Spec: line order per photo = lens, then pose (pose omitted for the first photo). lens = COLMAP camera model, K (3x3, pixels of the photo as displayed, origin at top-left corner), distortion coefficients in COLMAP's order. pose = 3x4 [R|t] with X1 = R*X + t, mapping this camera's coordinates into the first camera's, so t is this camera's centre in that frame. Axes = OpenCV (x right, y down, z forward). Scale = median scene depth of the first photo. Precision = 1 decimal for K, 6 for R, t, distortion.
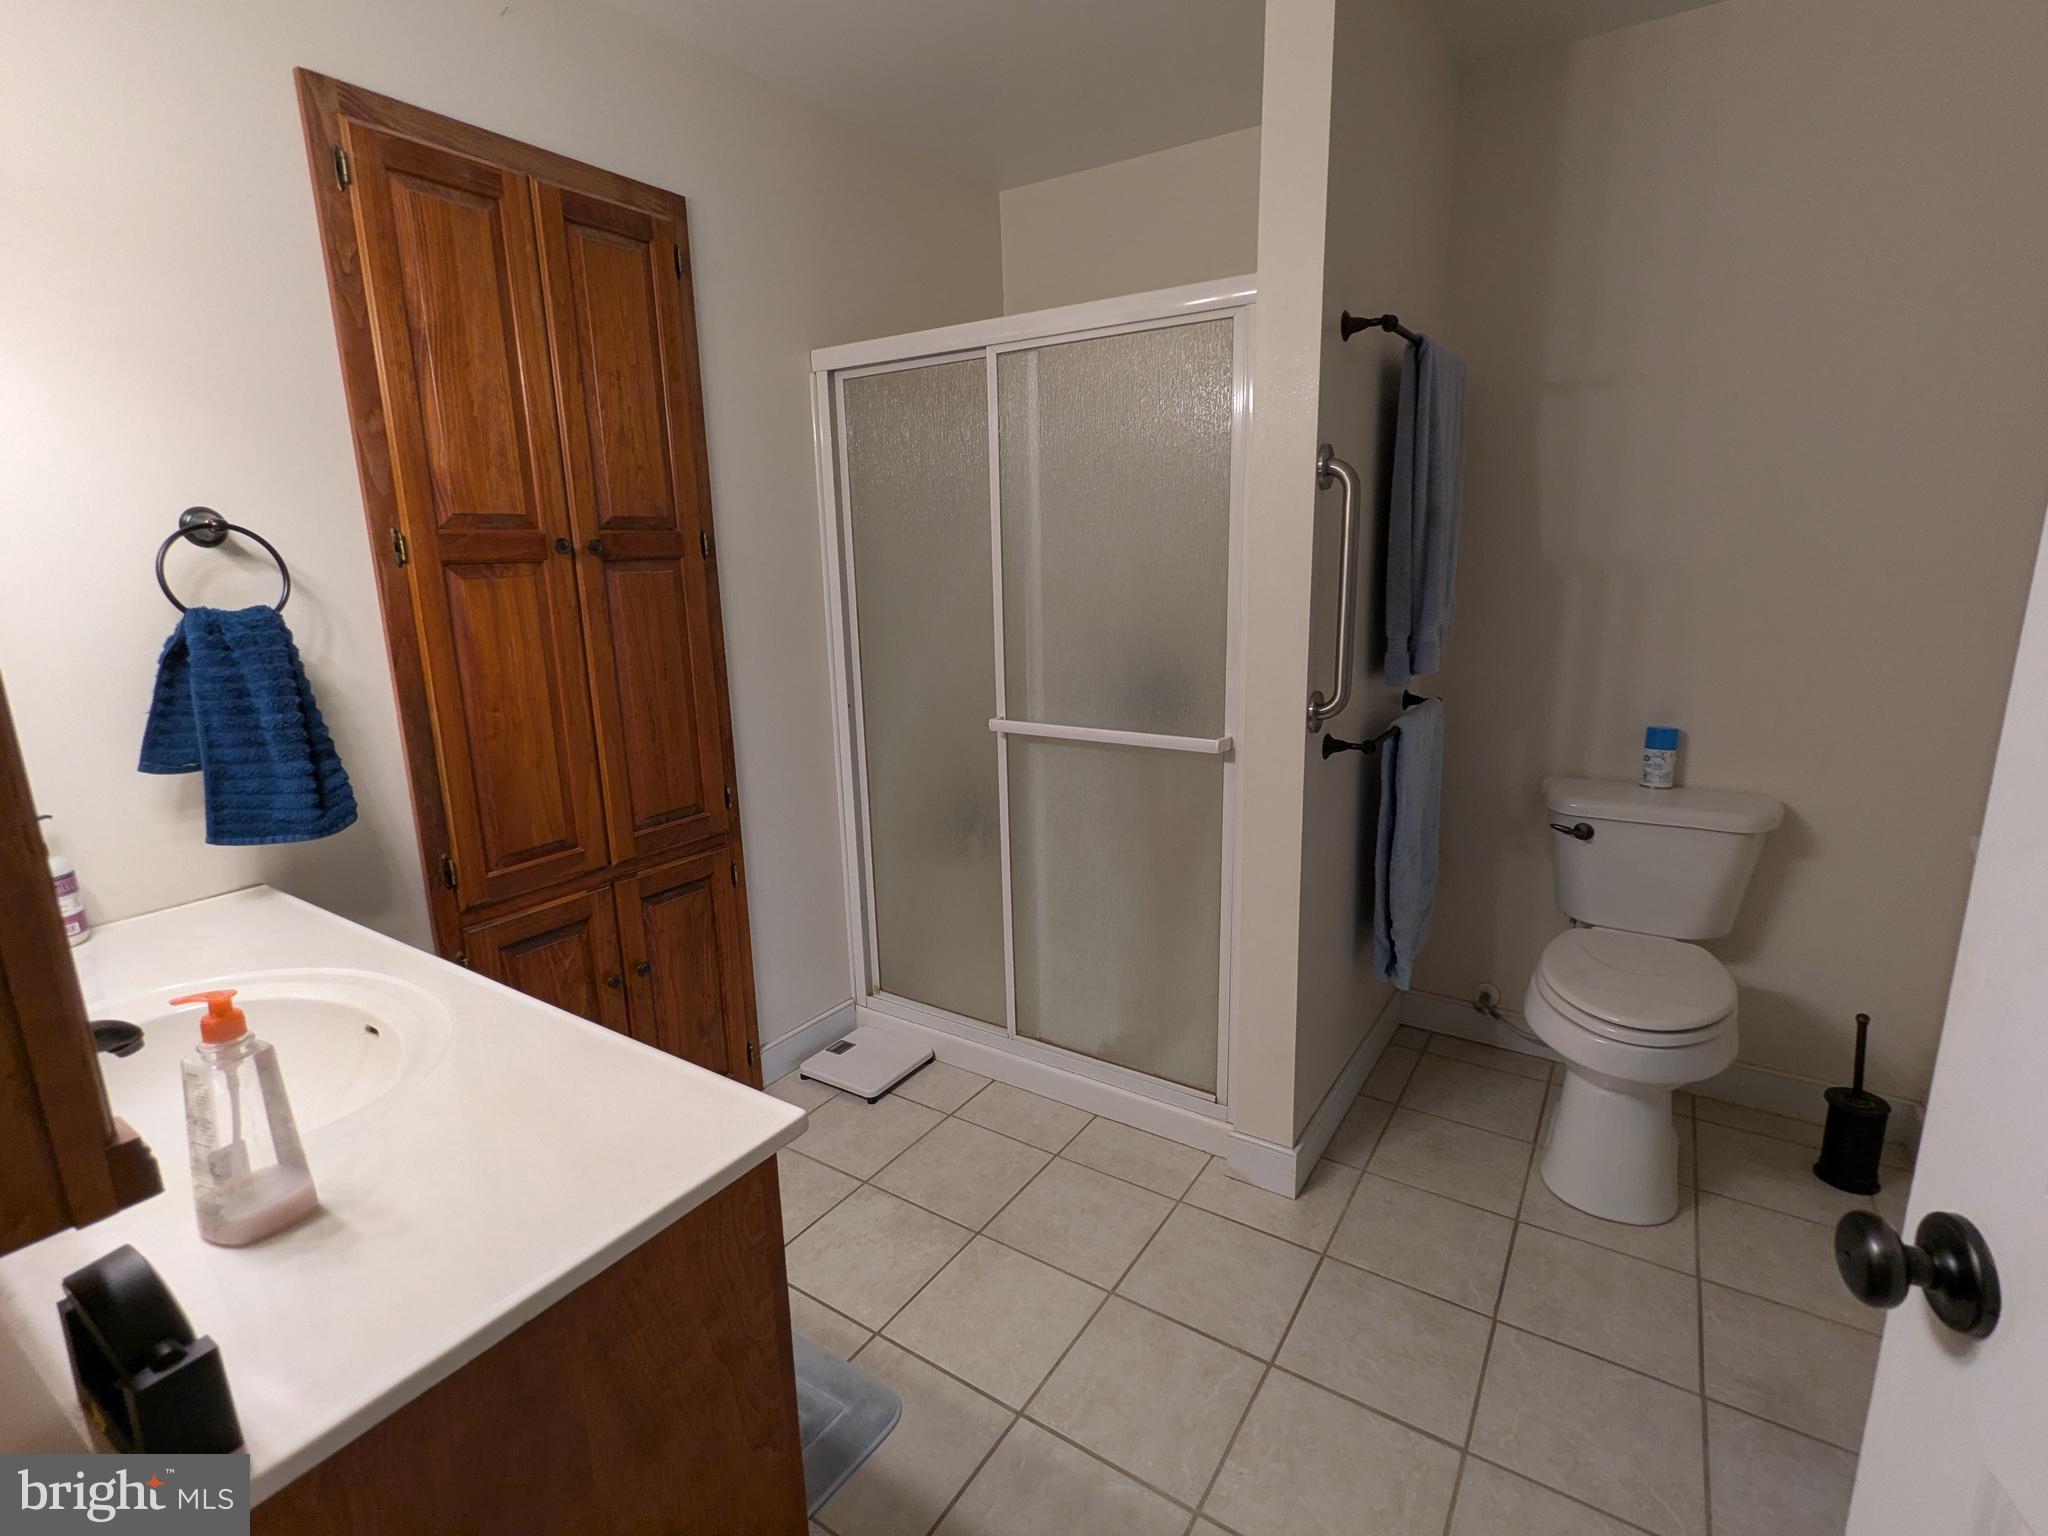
lens RADIAL K [[971.0, 0, 1028.4], [0, 971.0, 763.2], [0, 0, 1]] dist [-0.001251, 0.001994]
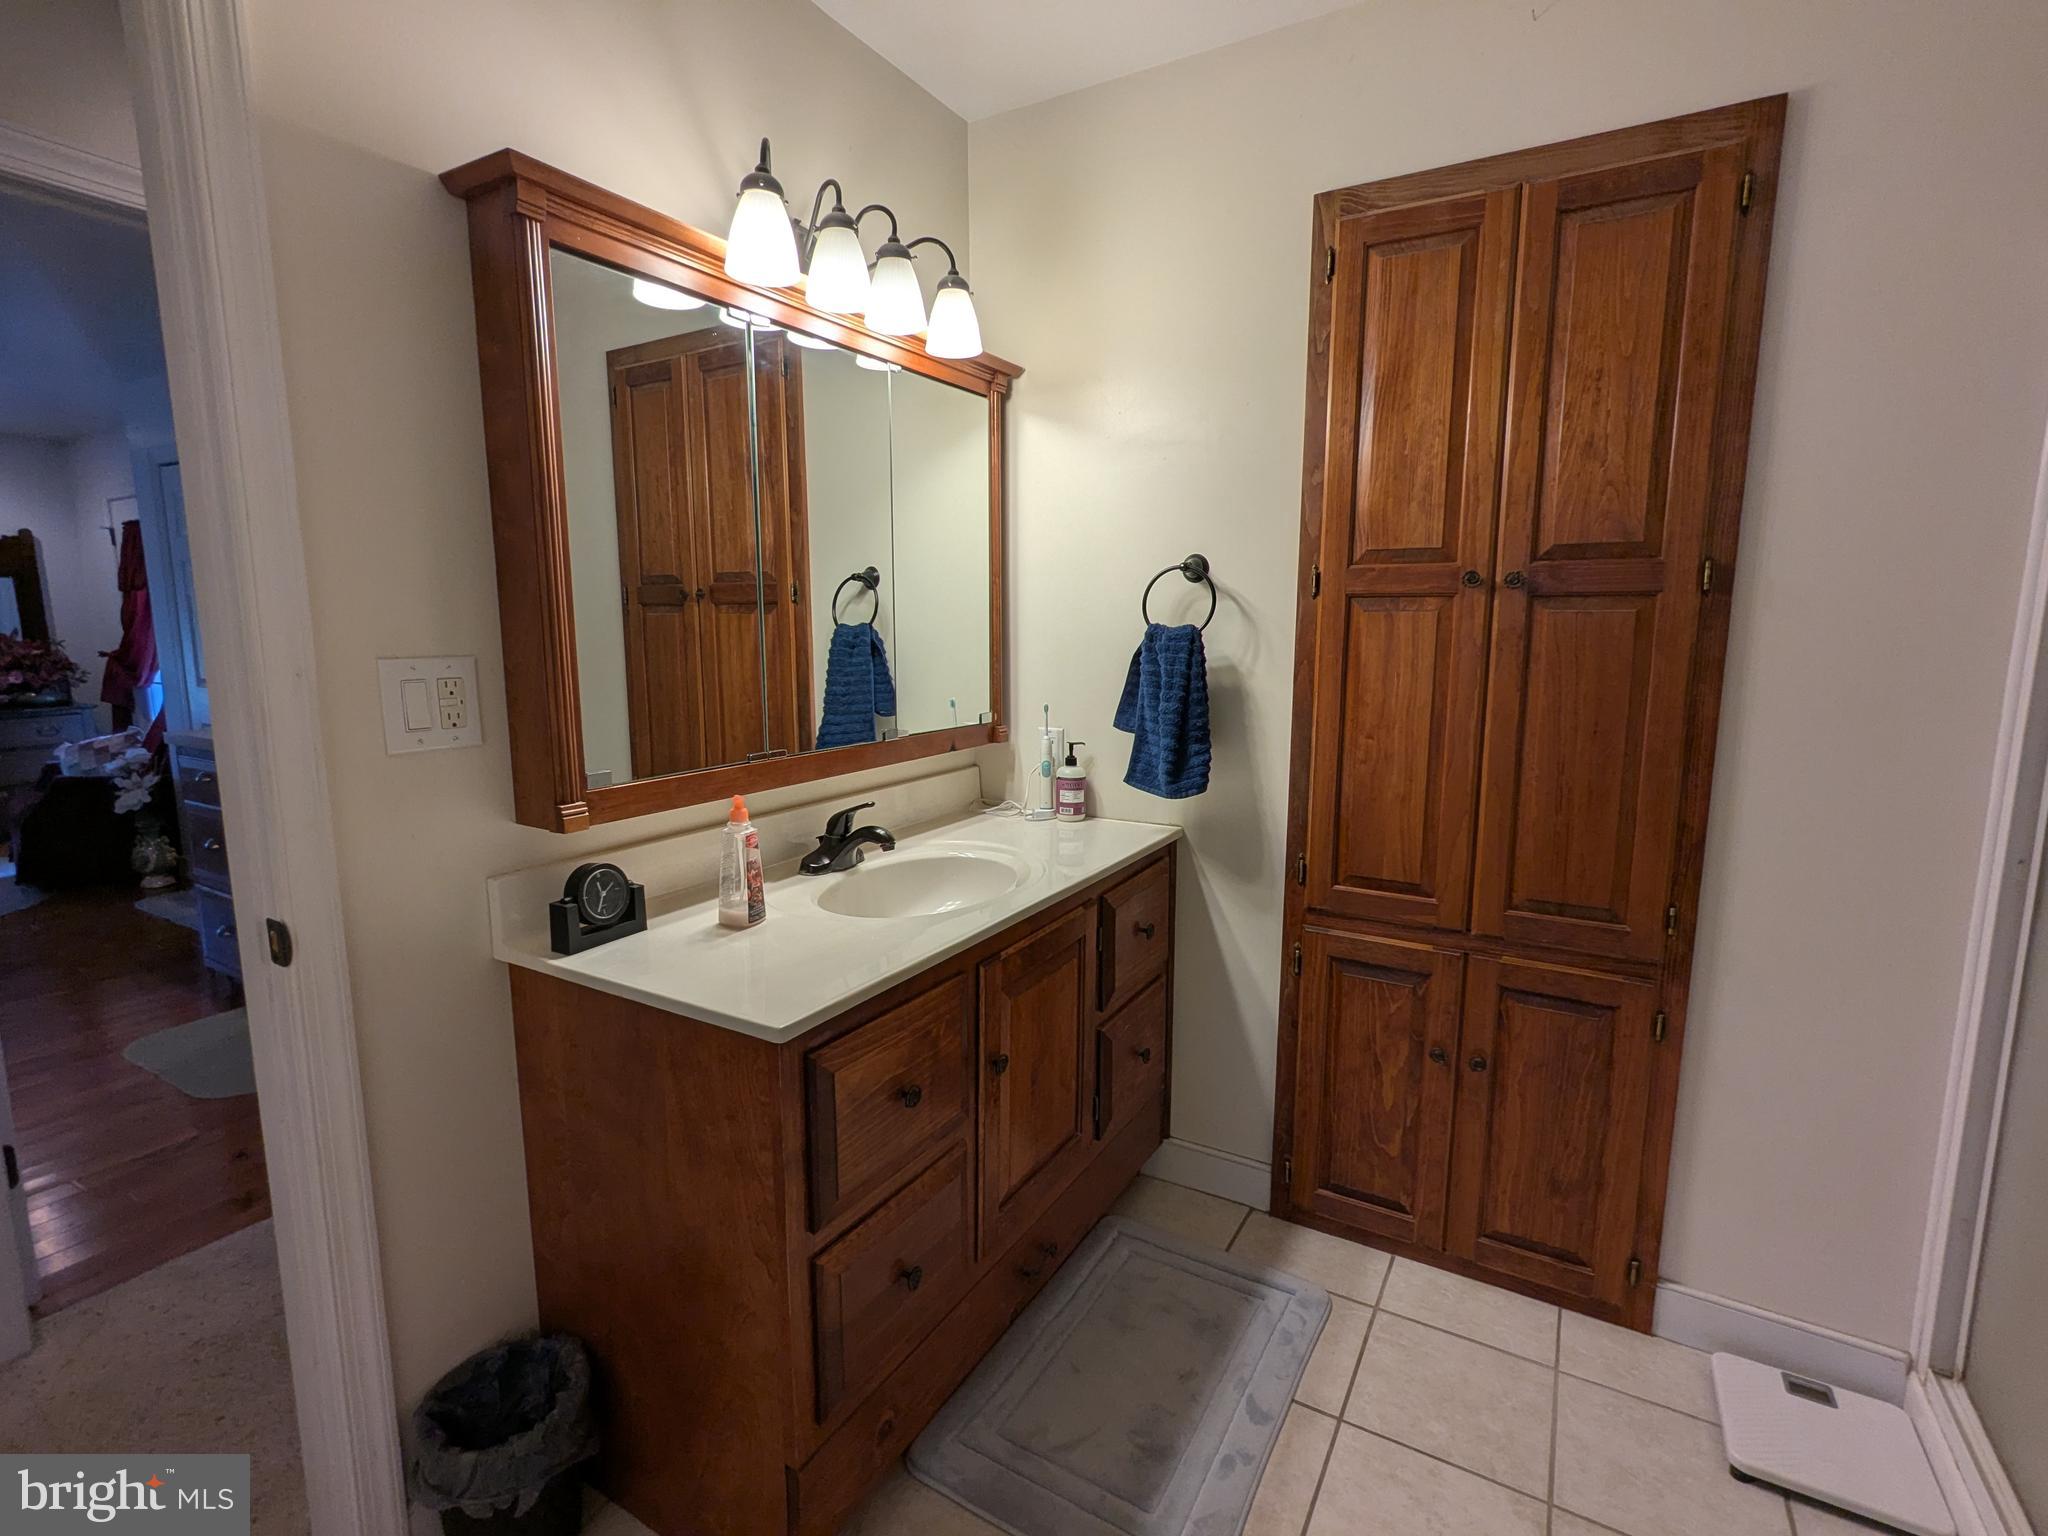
lens RADIAL K [[971.0, 0, 1024.7], [0, 971.0, 765.3], [0, 0, 1]] dist [-0.001251, 0.001994]
pose [[0.056235, 0.170098, -0.983821, 0.441290], [-0.219740, 0.963327, 0.153995, -0.100708], [0.973936, 0.207525, 0.091550, 0.533175]]
